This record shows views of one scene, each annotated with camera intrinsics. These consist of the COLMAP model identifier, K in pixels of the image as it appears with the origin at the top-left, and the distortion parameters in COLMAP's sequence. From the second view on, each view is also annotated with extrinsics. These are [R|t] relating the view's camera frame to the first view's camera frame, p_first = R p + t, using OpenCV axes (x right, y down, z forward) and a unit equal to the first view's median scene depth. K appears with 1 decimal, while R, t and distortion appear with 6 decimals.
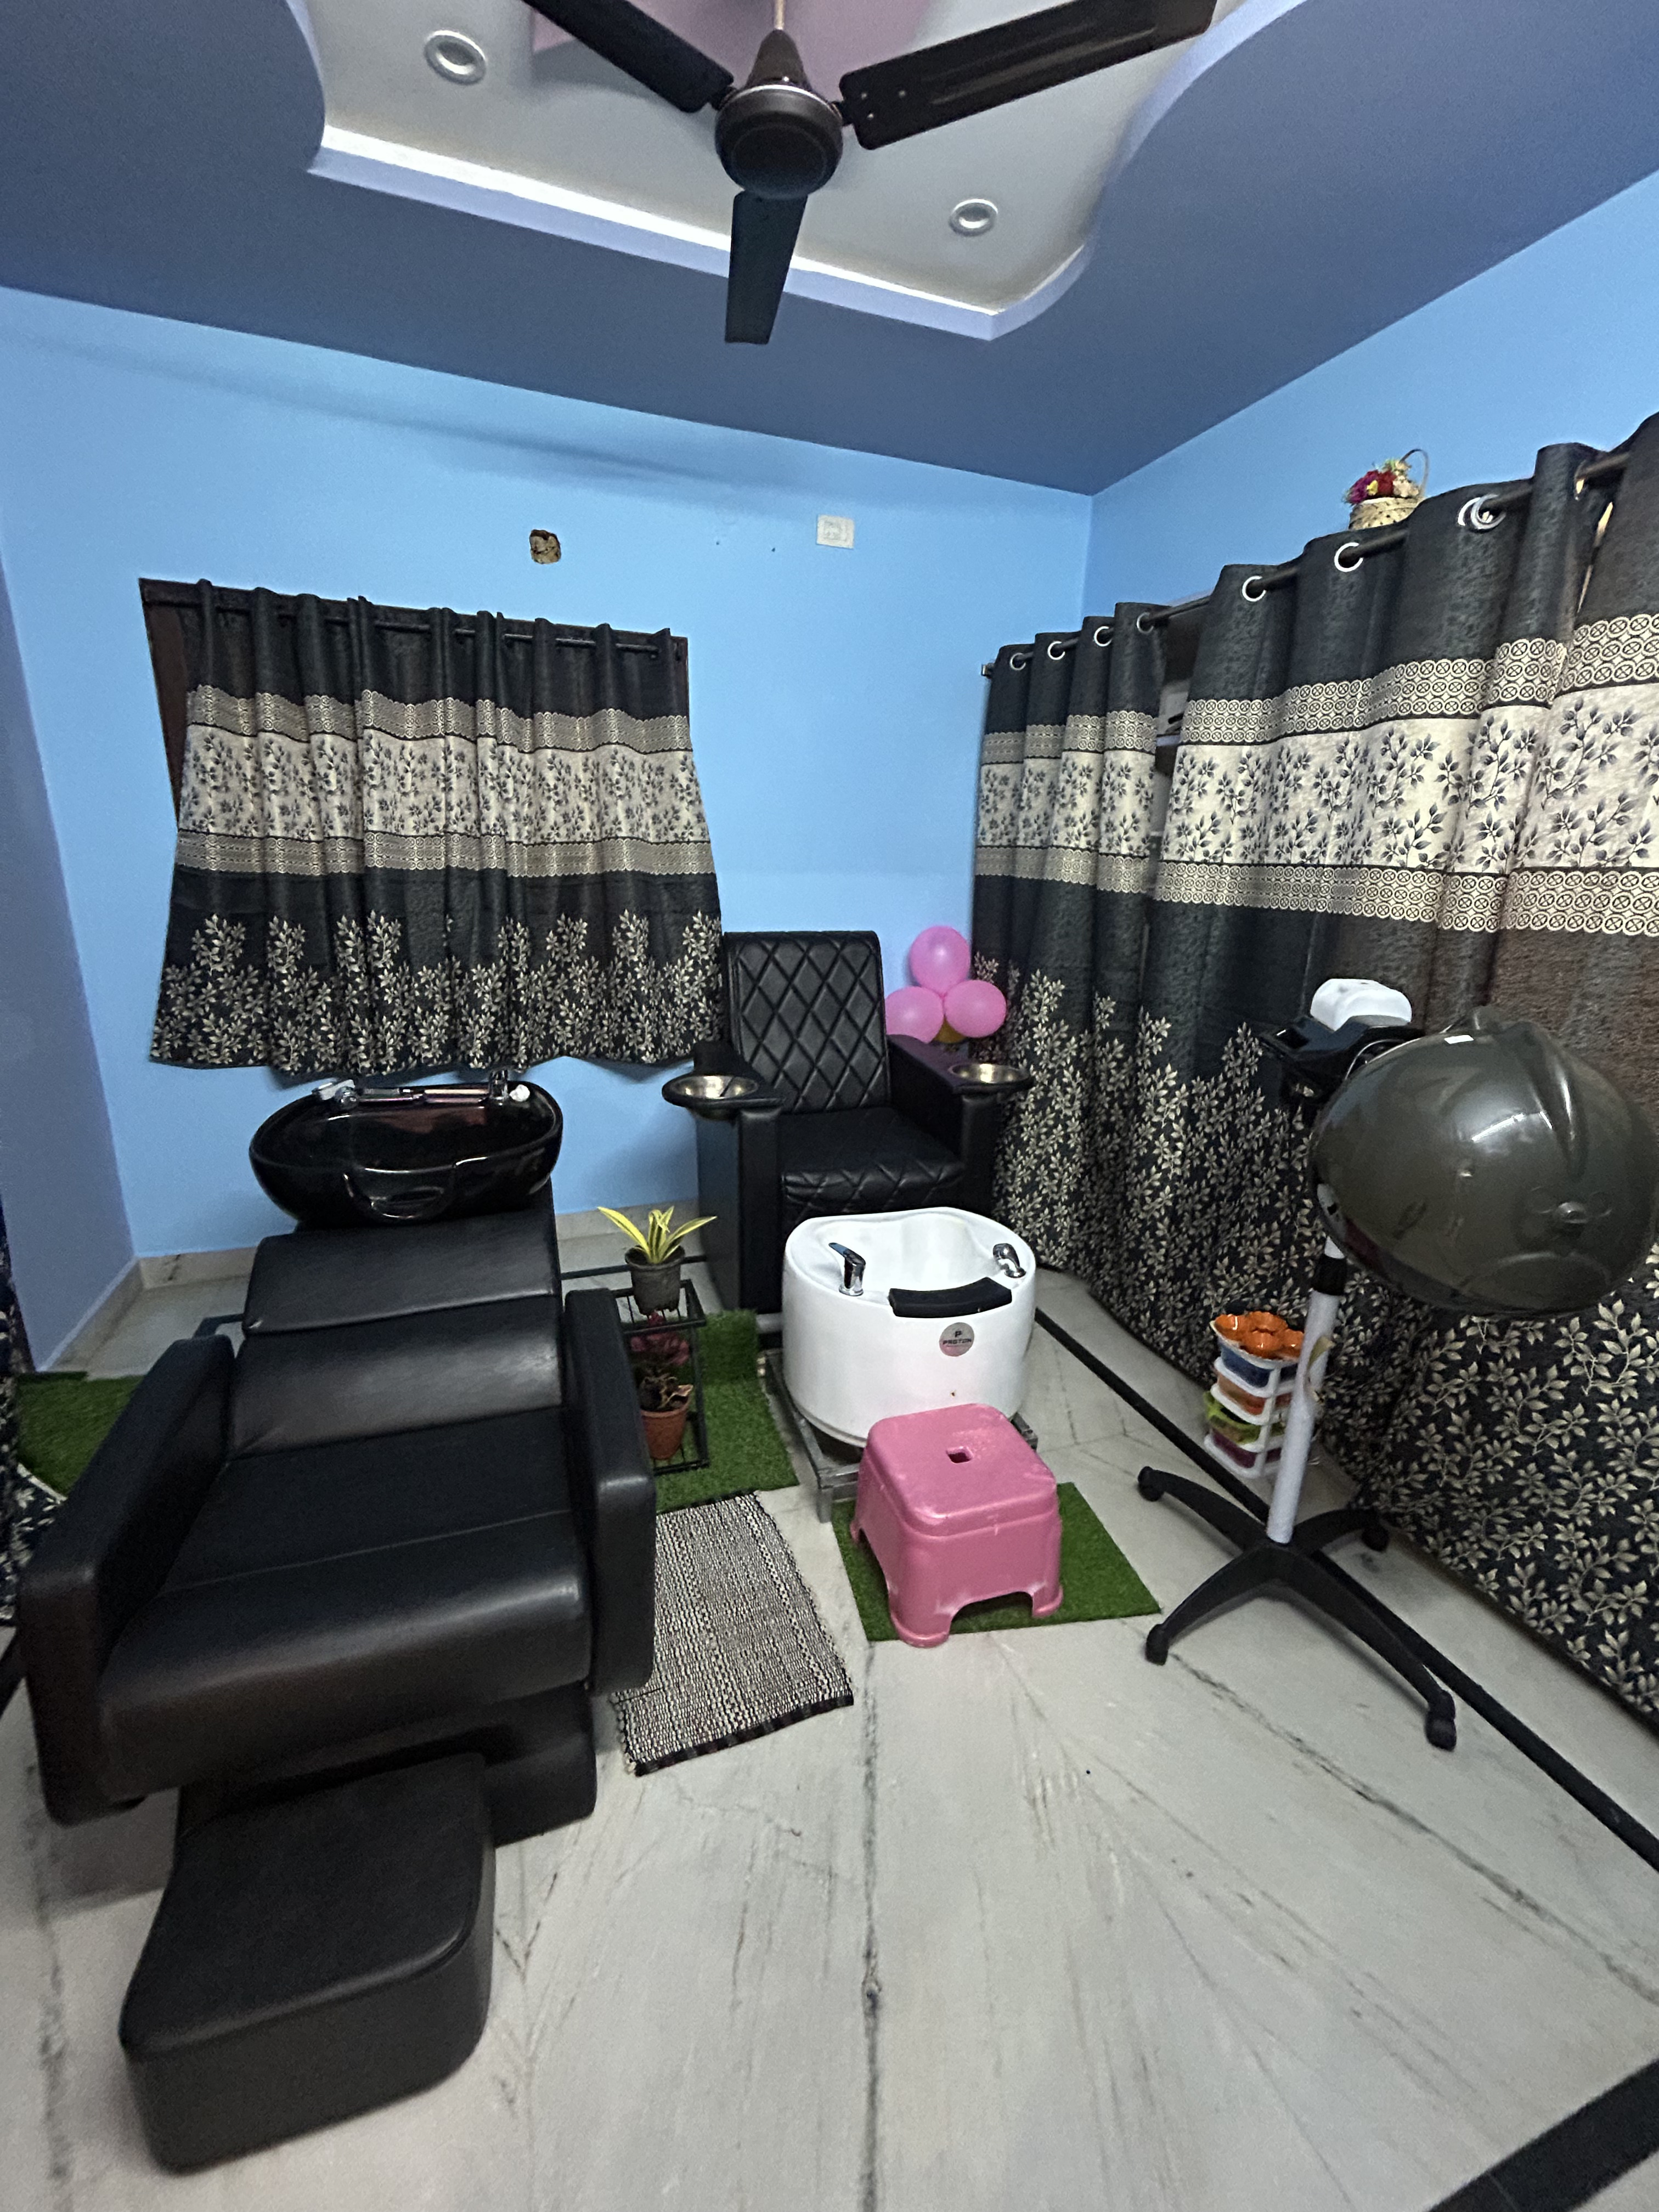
lens RADIAL K [[904.0, 0, 839.9], [0, 904.0, 1098.7], [0, 0, 1]] dist [-0.005912, 0.001982]
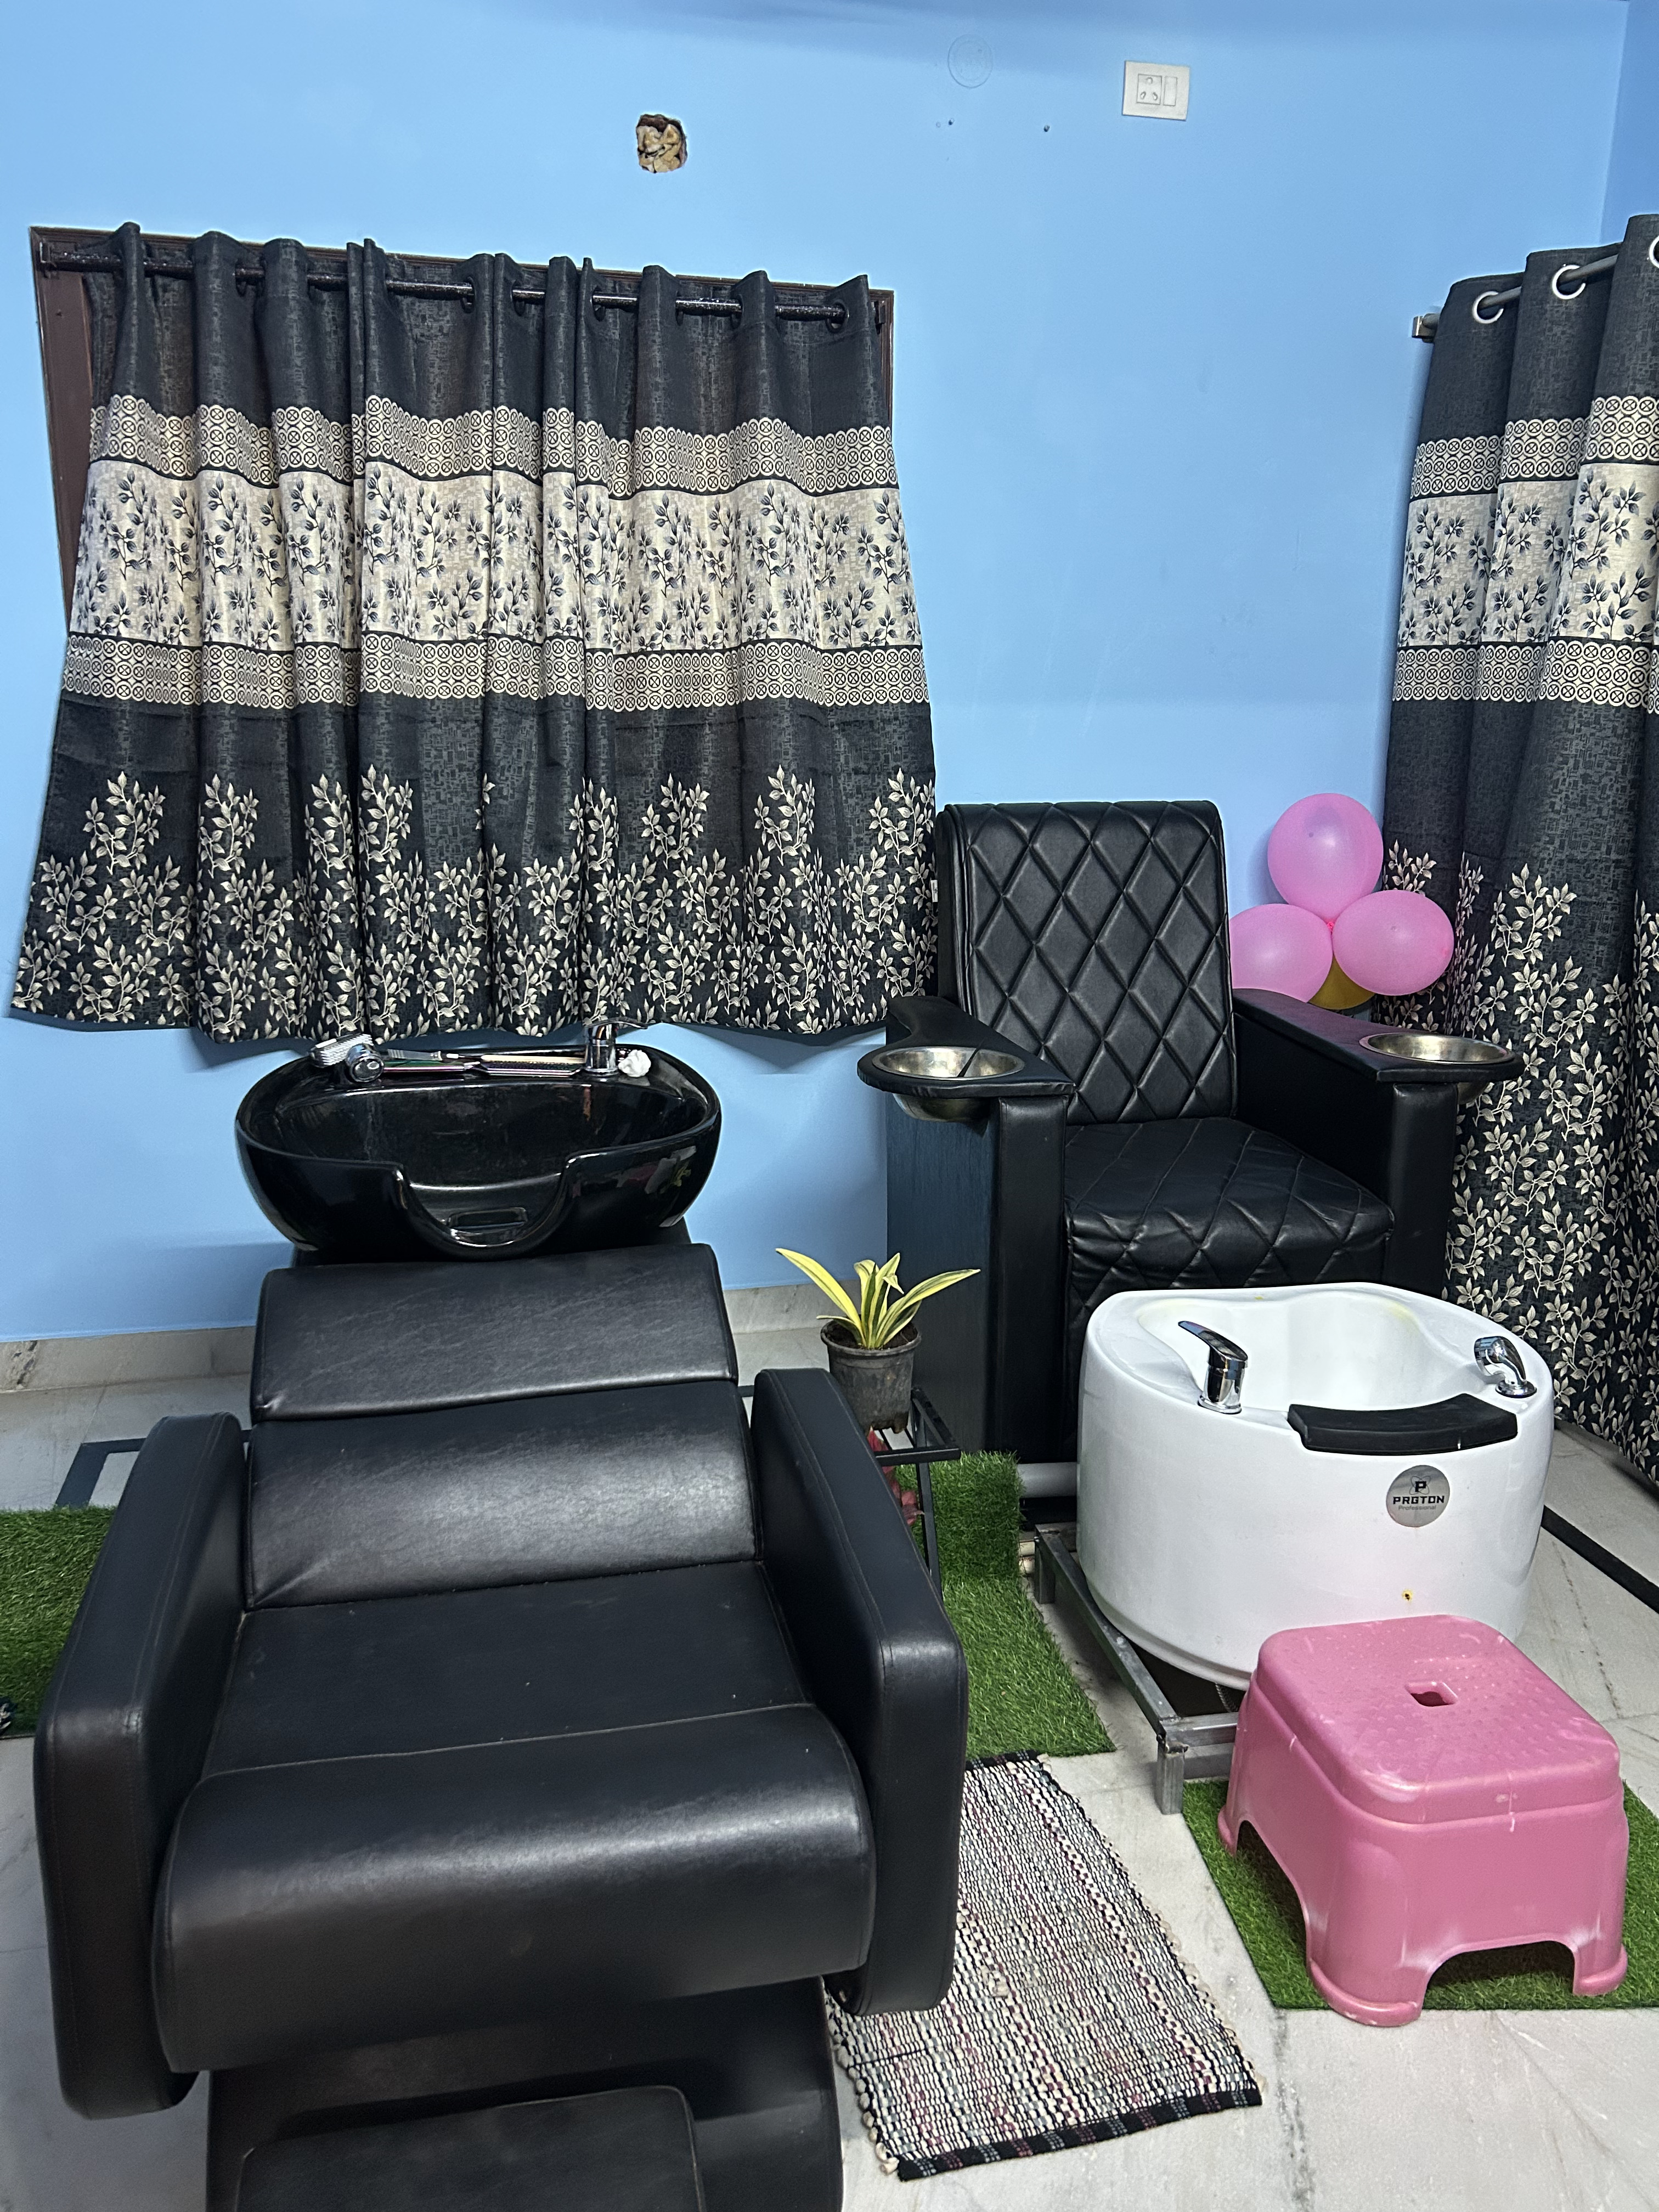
lens RADIAL K [[1672.0, 0, 831.2], [0, 1672.0, 1126.0], [0, 0, 1]] dist [0.049605, -0.060855]
pose [[0.992808, 0.015466, -0.118713, -0.082257], [-0.017932, 0.999644, -0.019734, 0.047093], [0.118366, 0.021721, 0.992732, -0.063619]]
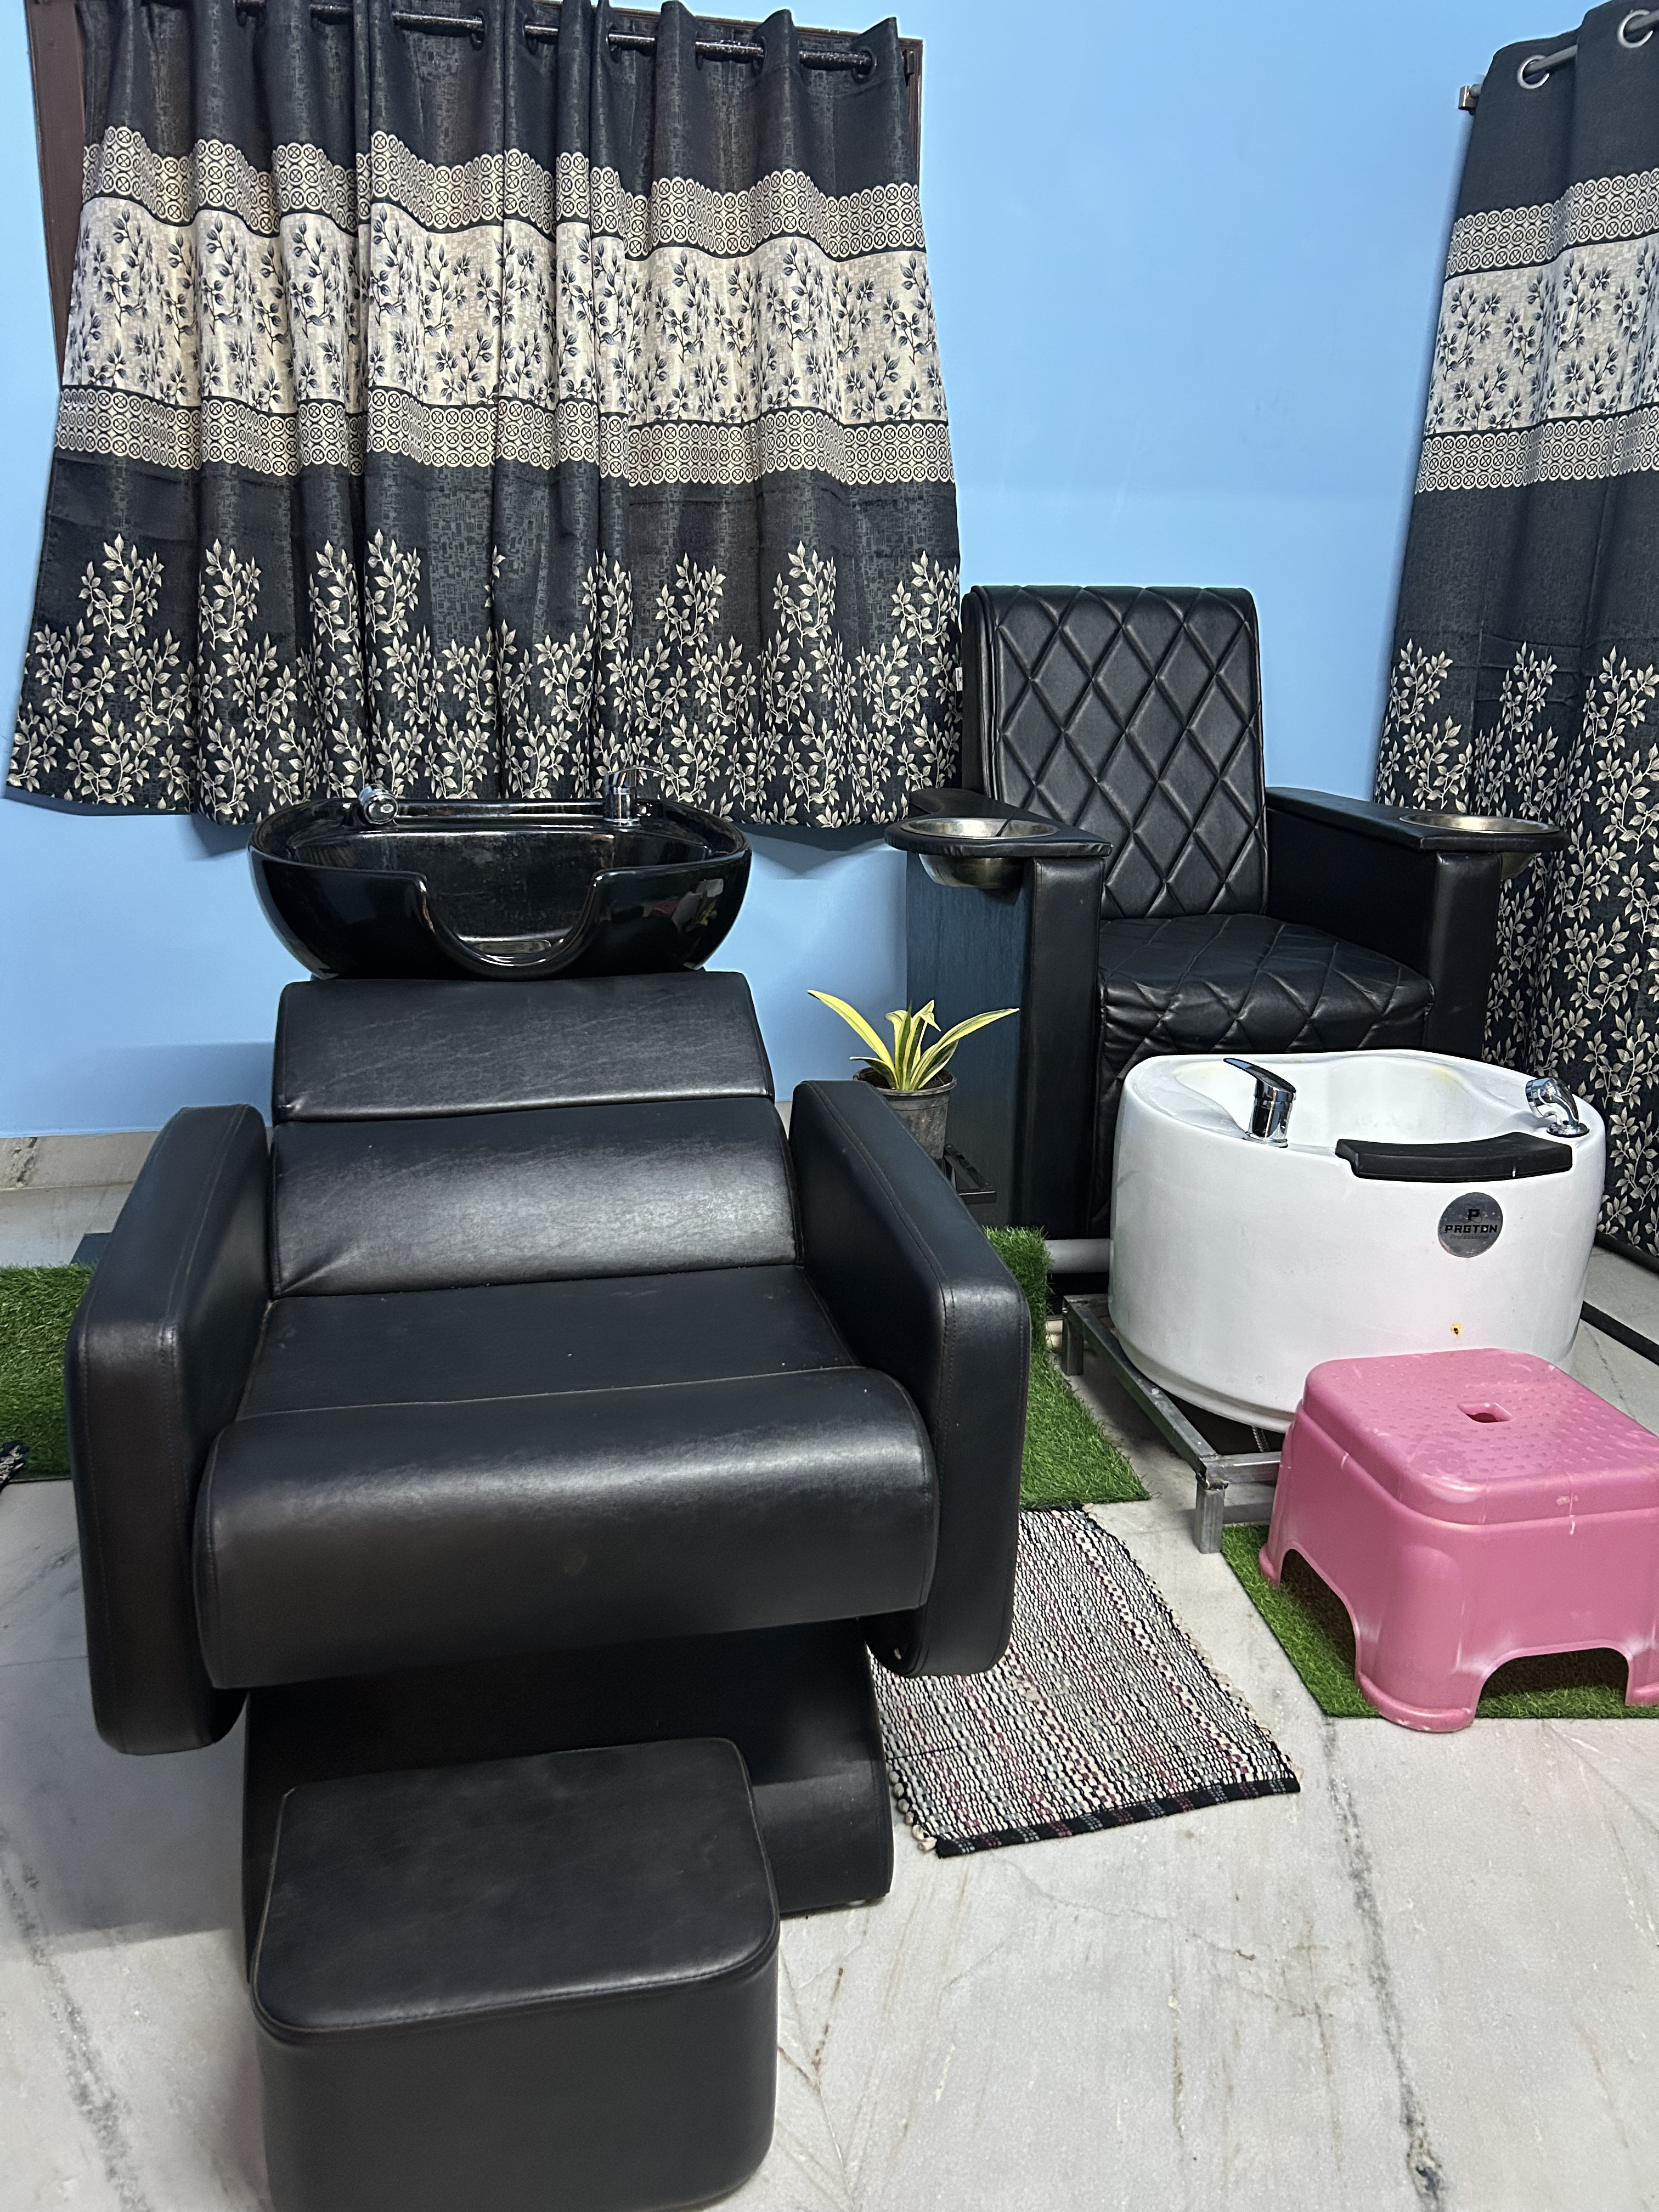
lens RADIAL K [[1672.0, 0, 828.5], [0, 1672.0, 1123.7], [0, 0, 1]] dist [0.049605, -0.060855]
pose [[0.993470, 0.026326, -0.111015, -0.106805], [-0.024127, 0.999486, 0.021112, 0.142527], [0.111514, -0.018295, 0.993594, -0.040129]]
